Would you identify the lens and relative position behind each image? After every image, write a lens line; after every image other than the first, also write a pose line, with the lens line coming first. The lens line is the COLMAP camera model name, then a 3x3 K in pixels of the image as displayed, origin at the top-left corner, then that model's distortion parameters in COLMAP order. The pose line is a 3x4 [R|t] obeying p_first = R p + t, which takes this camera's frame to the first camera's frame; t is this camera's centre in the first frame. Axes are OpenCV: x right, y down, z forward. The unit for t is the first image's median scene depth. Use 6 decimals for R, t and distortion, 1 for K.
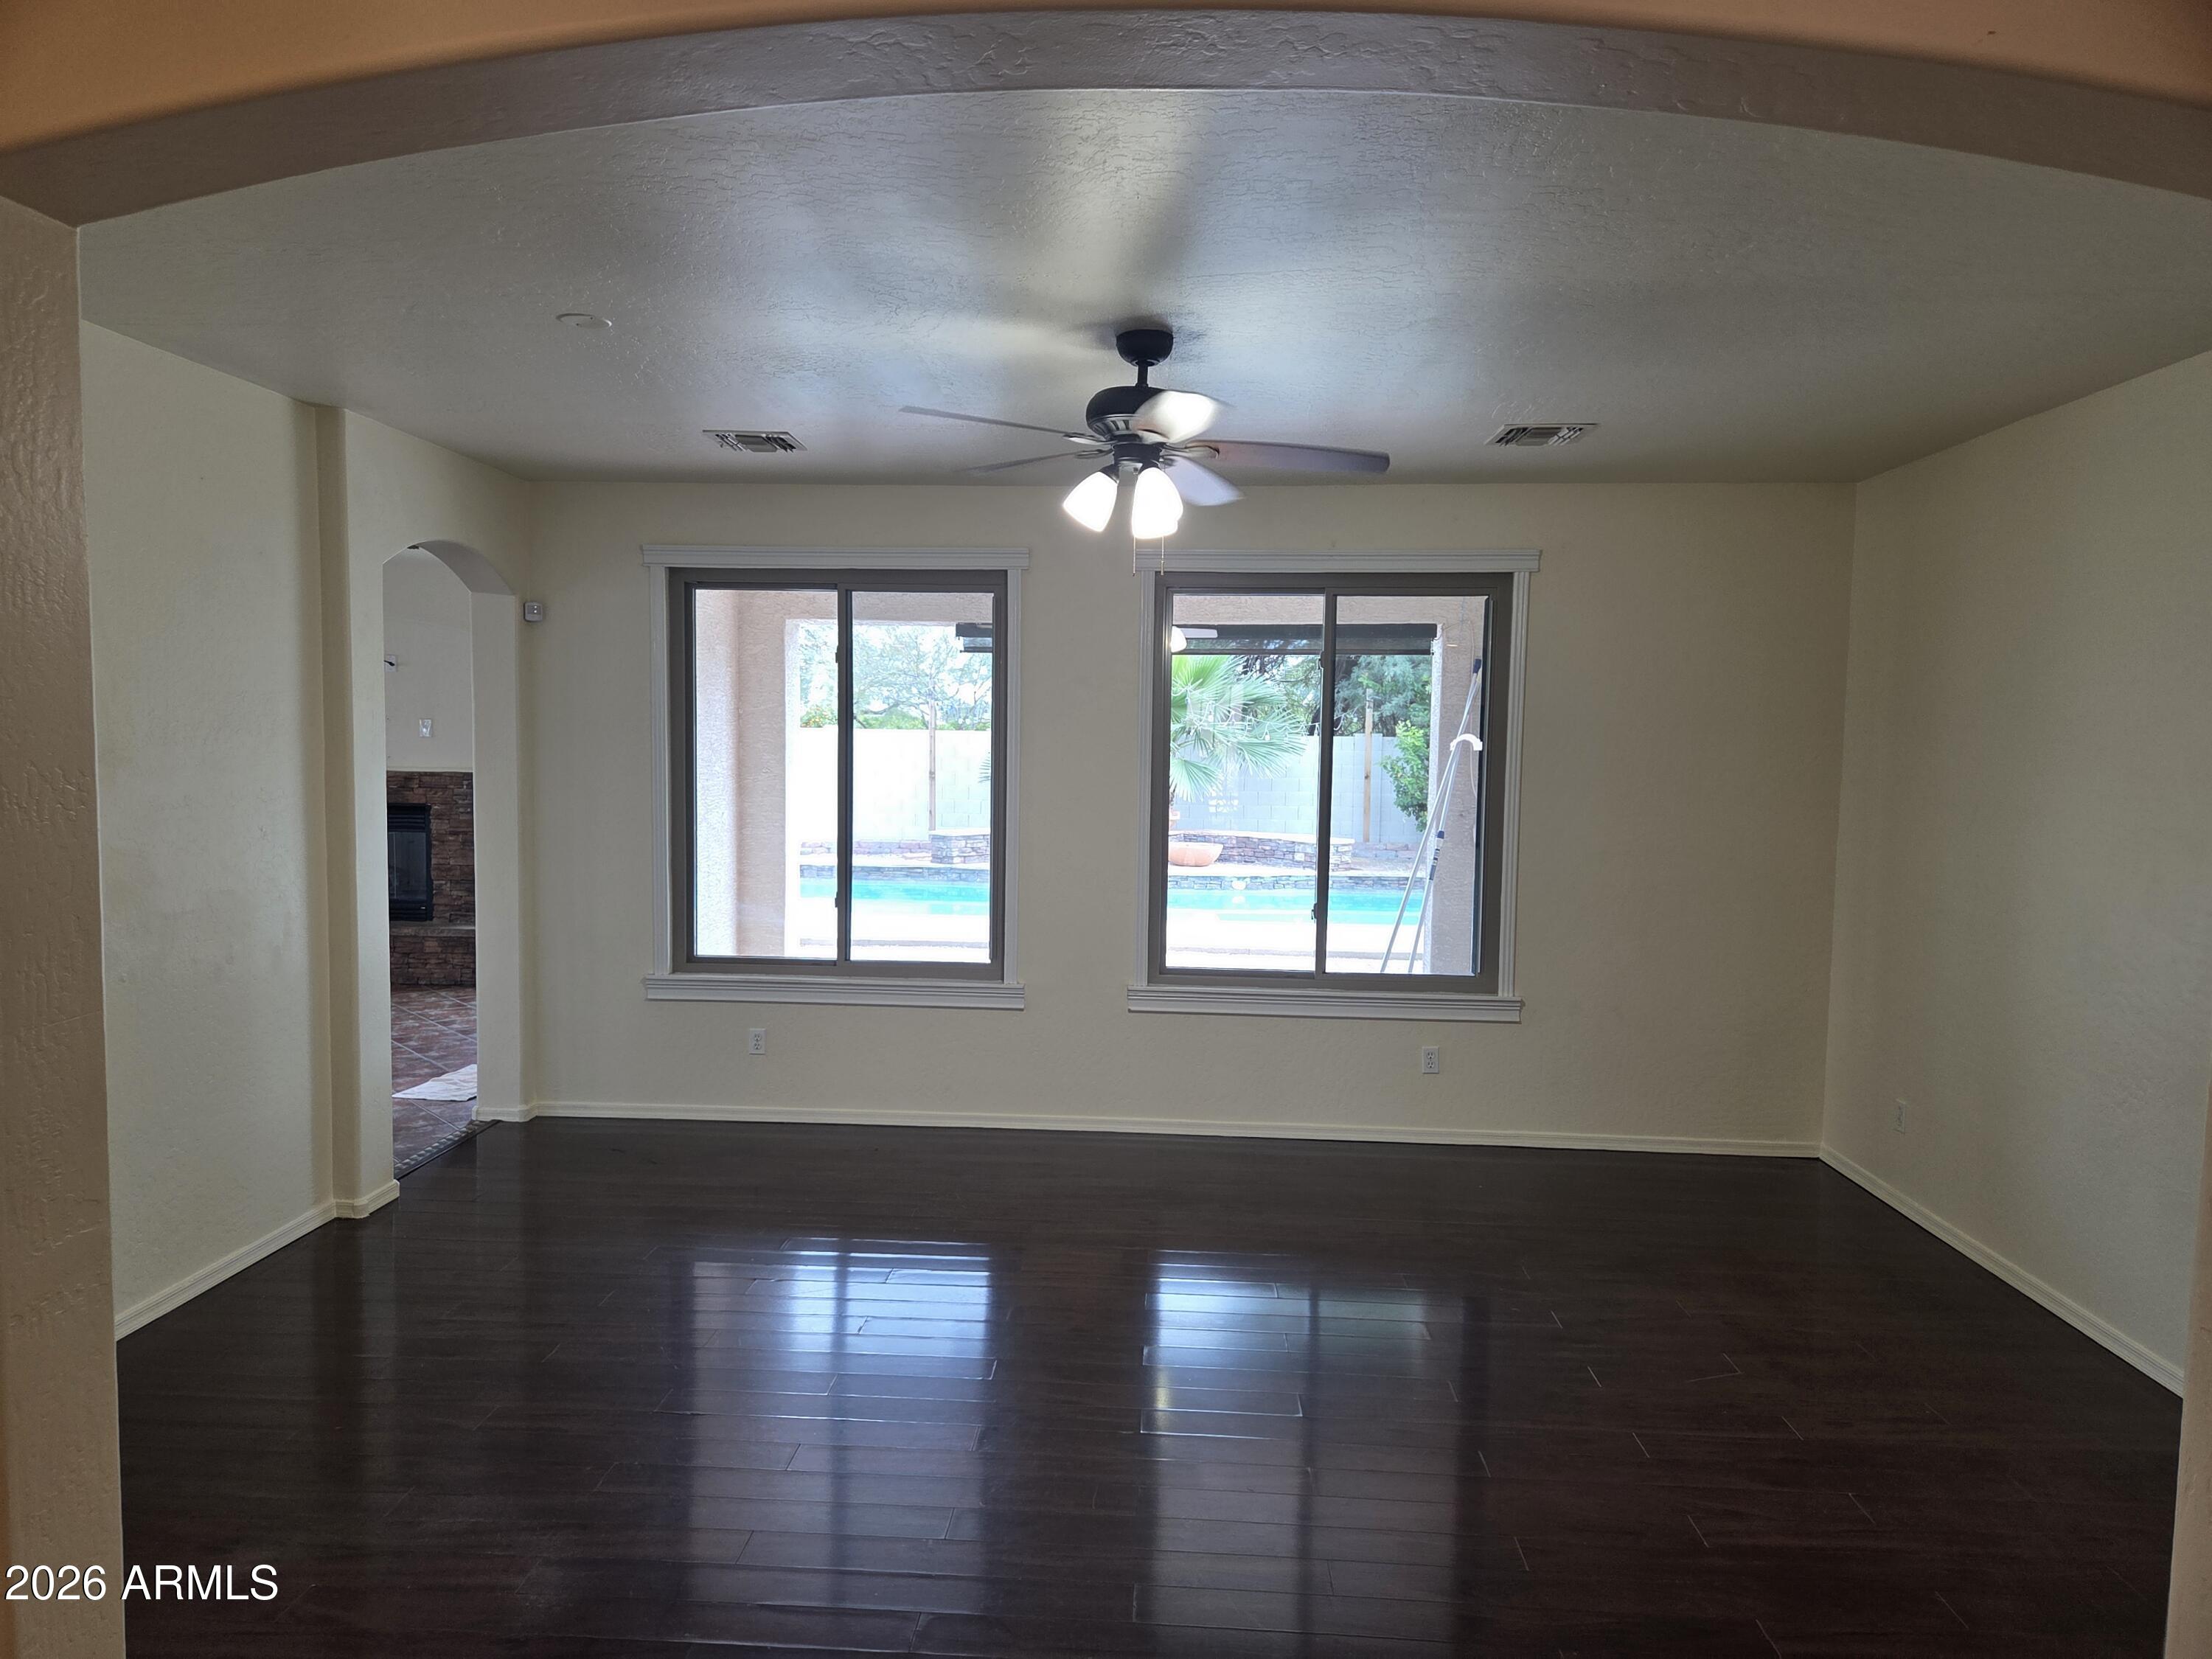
lens RADIAL K [[1492.7, 0, 1101.7], [0, 1492.7, 838.5], [0, 0, 1]] dist [0.074524, -0.065843]
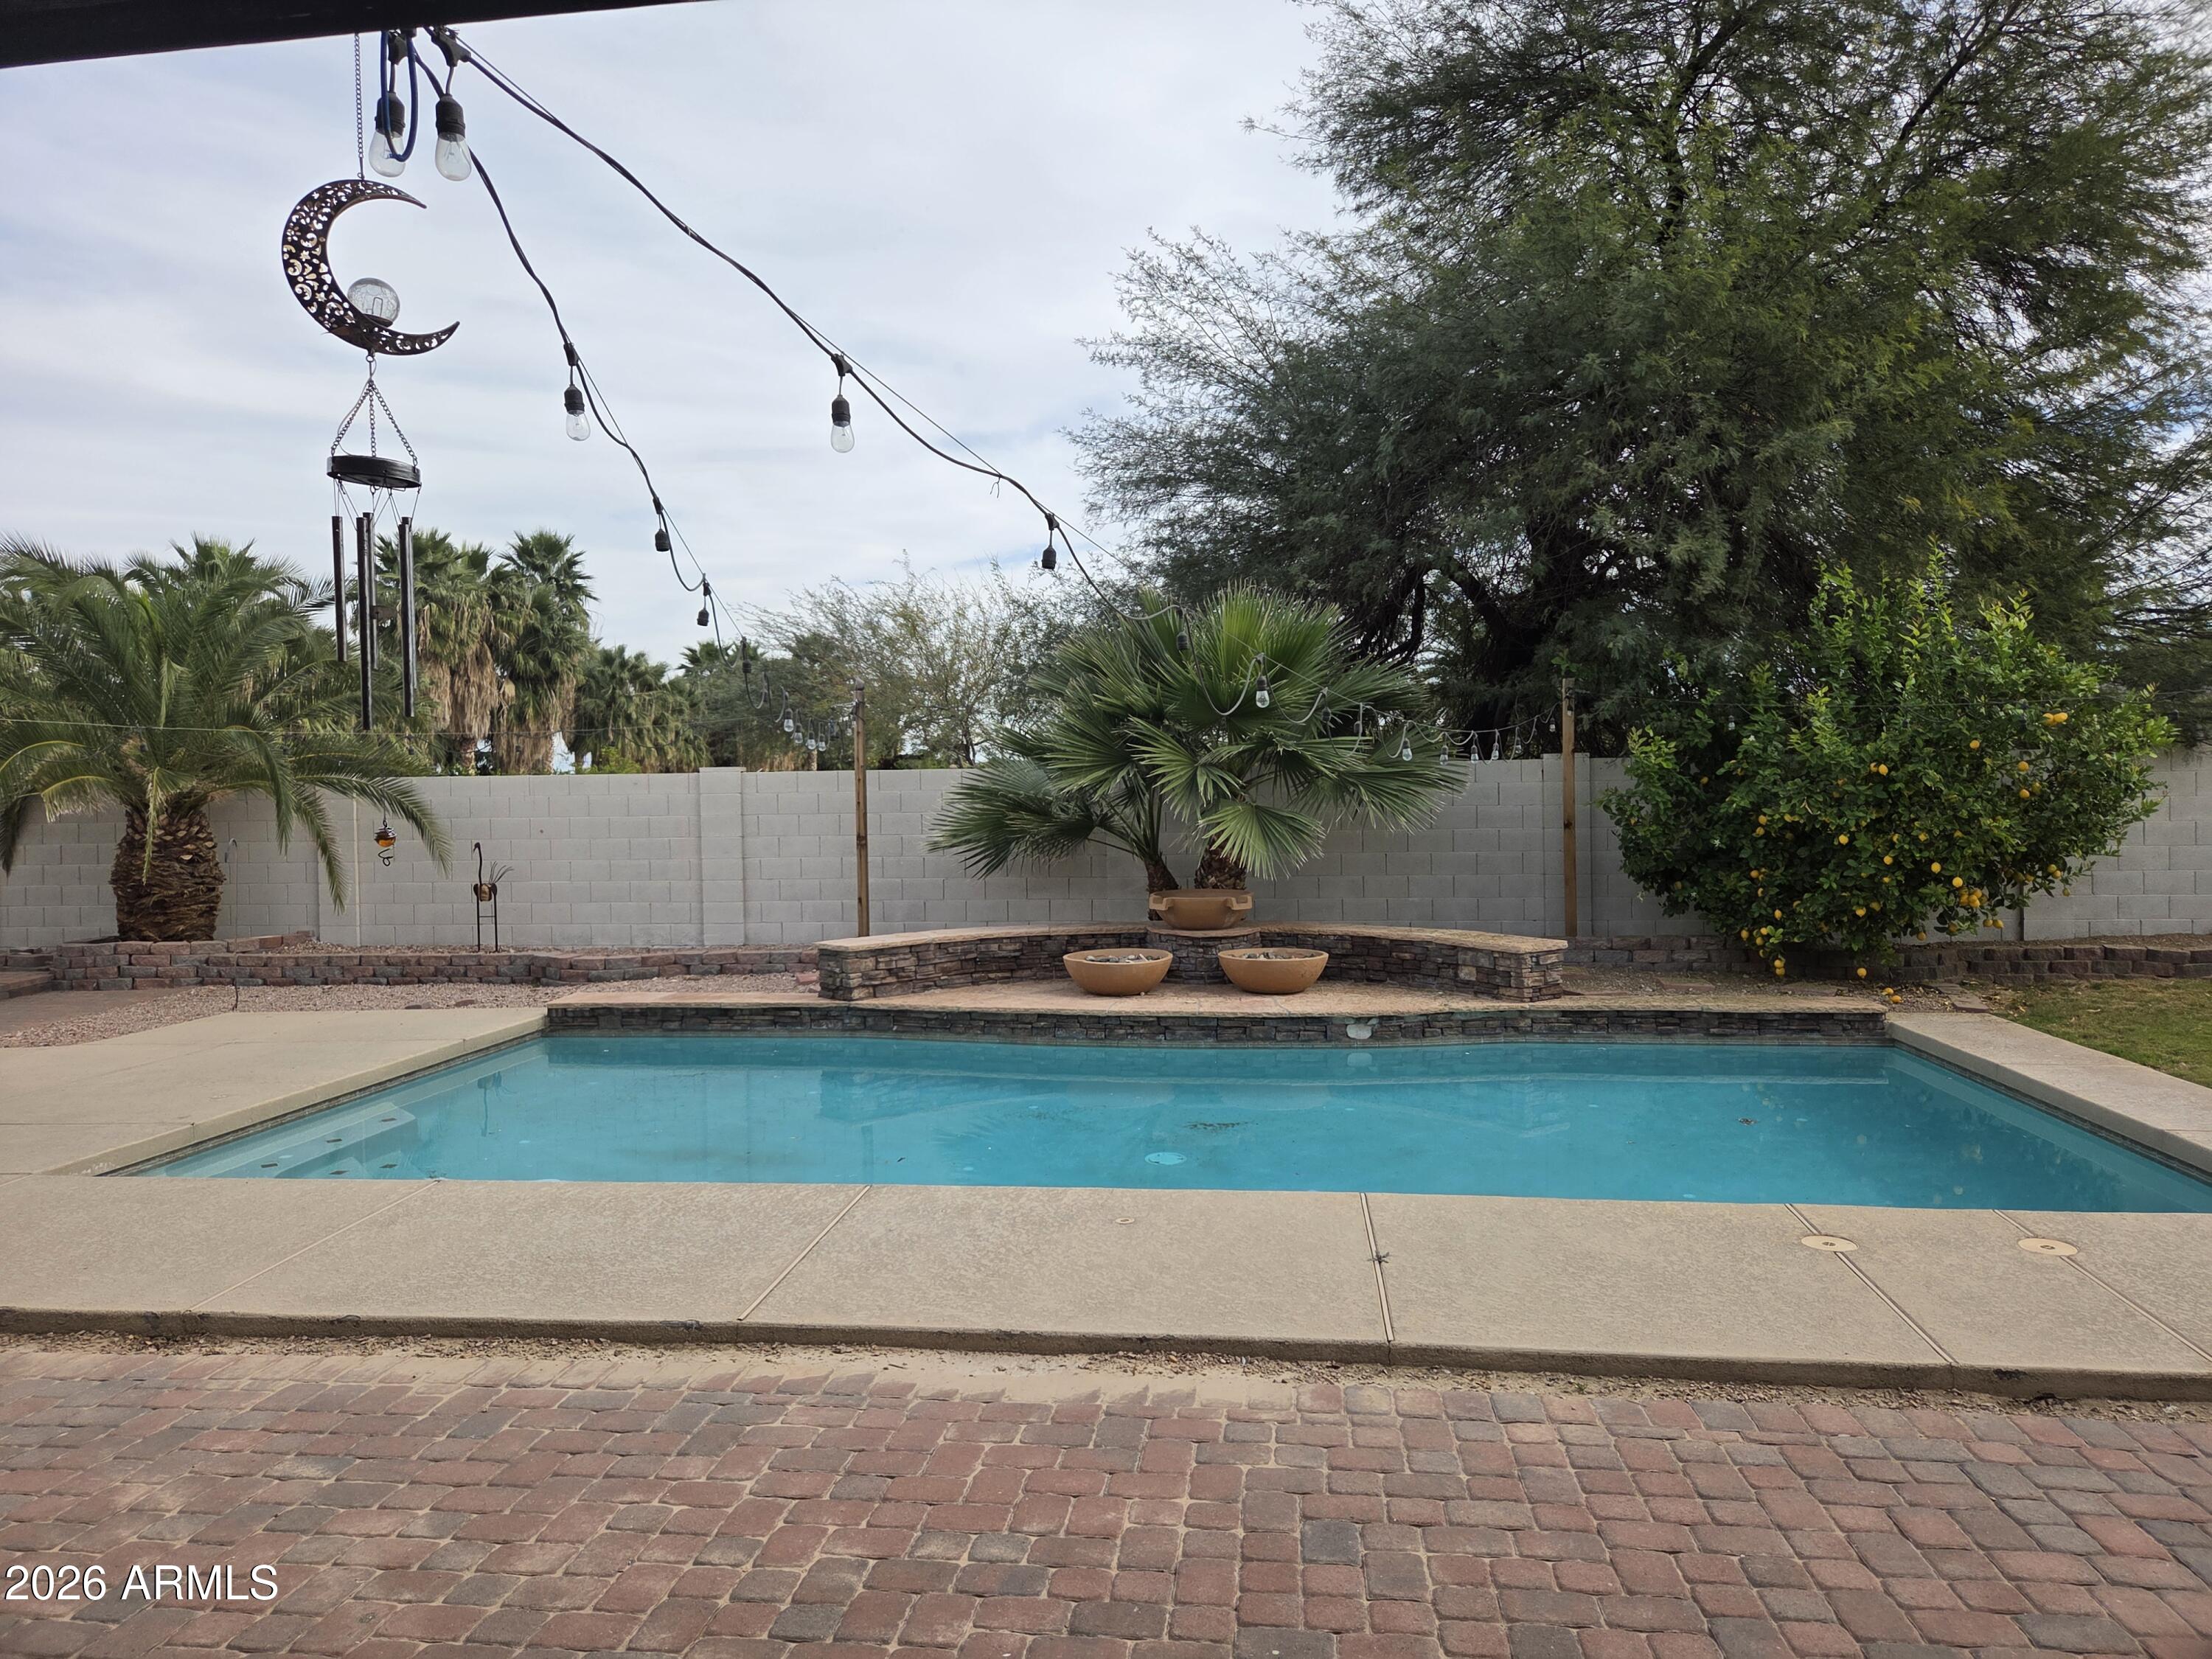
lens RADIAL K [[1492.7, 0, 1108.3], [0, 1492.7, 823.7], [0, 0, 1]] dist [0.074524, -0.065843]
pose [[0.997039, -0.027851, -0.071675, 0.039133], [0.025329, 0.999036, -0.035858, -0.026389], [0.072605, 0.033936, 0.996783, 0.416719]]
